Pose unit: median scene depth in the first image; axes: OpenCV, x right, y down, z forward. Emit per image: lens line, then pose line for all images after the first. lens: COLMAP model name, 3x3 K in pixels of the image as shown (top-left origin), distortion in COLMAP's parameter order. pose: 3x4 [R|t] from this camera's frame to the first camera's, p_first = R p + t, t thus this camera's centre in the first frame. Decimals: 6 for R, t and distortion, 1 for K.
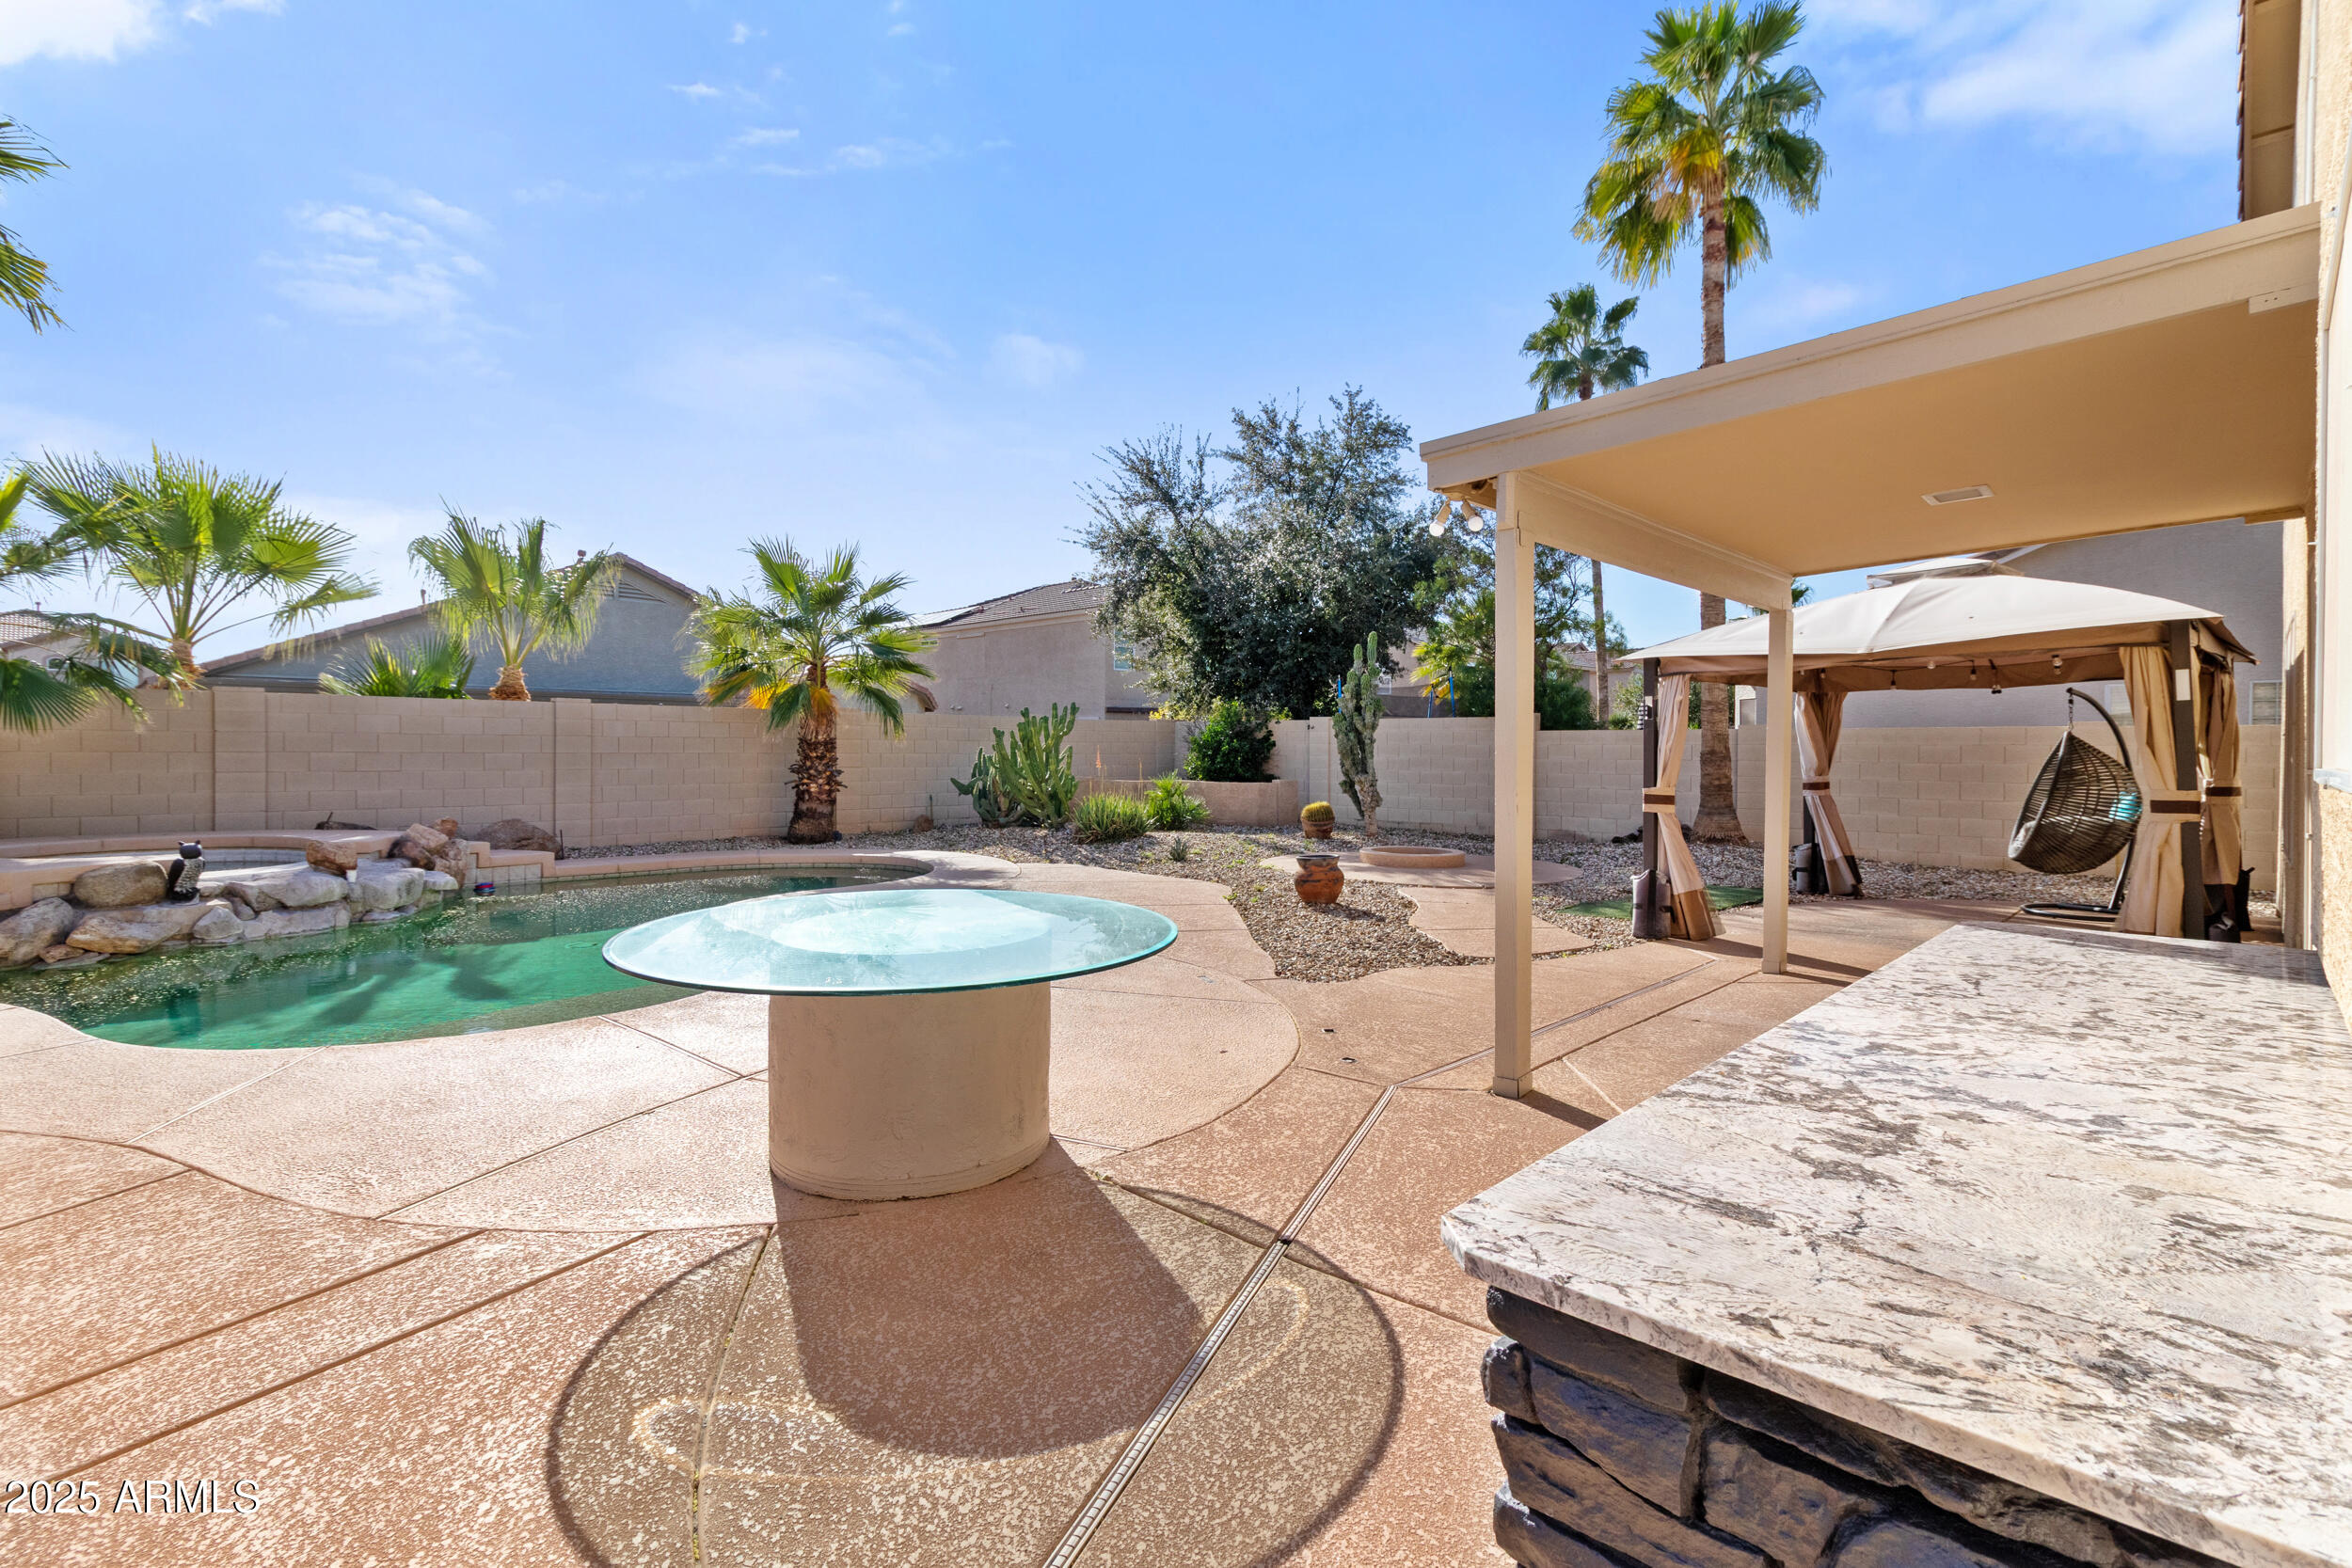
lens RADIAL K [[1069.0, 0, 1178.2], [0, 1069.0, 768.2], [0, 0, 1]] dist [0.002725, -0.000438]
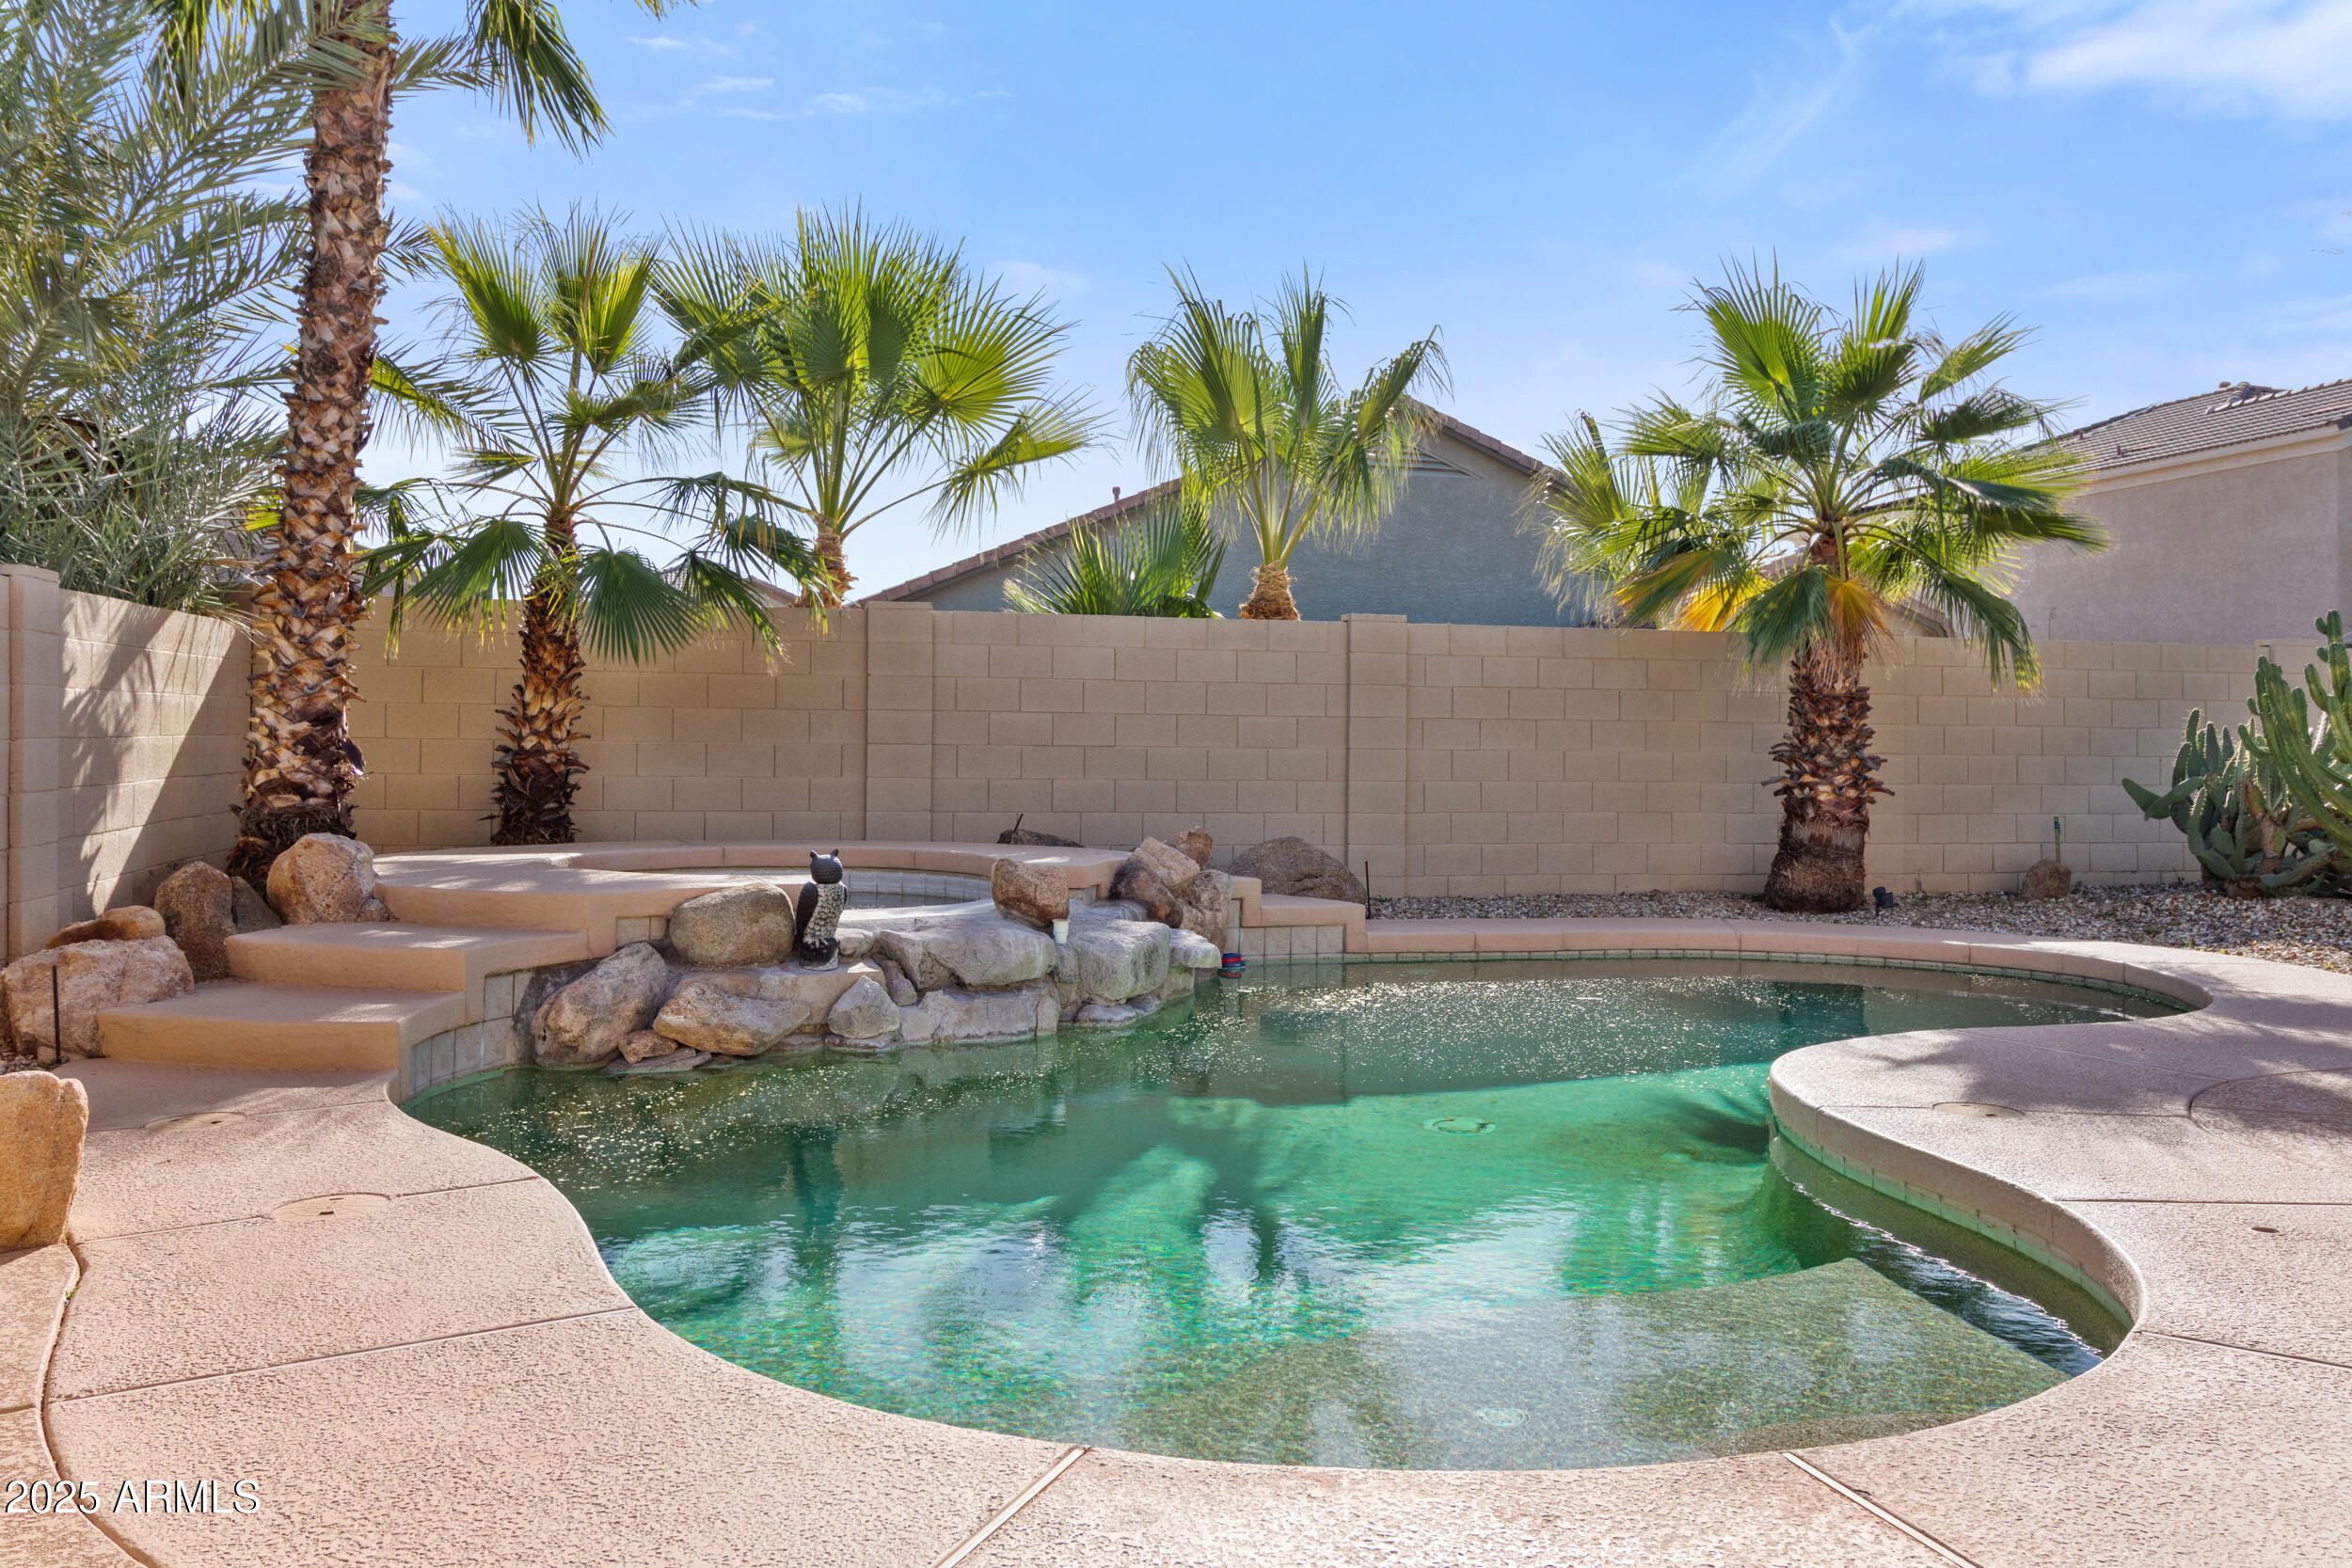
lens RADIAL K [[1893.1, 0, 1168.6], [0, 1893.1, 765.1], [0, 0, 1]] dist [0.029769, 0.001750]
pose [[0.838045, 0.007213, -0.545553, -0.171132], [-0.011903, 0.999916, -0.005064, 0.018229], [0.545471, 0.010738, 0.838061, 0.194578]]
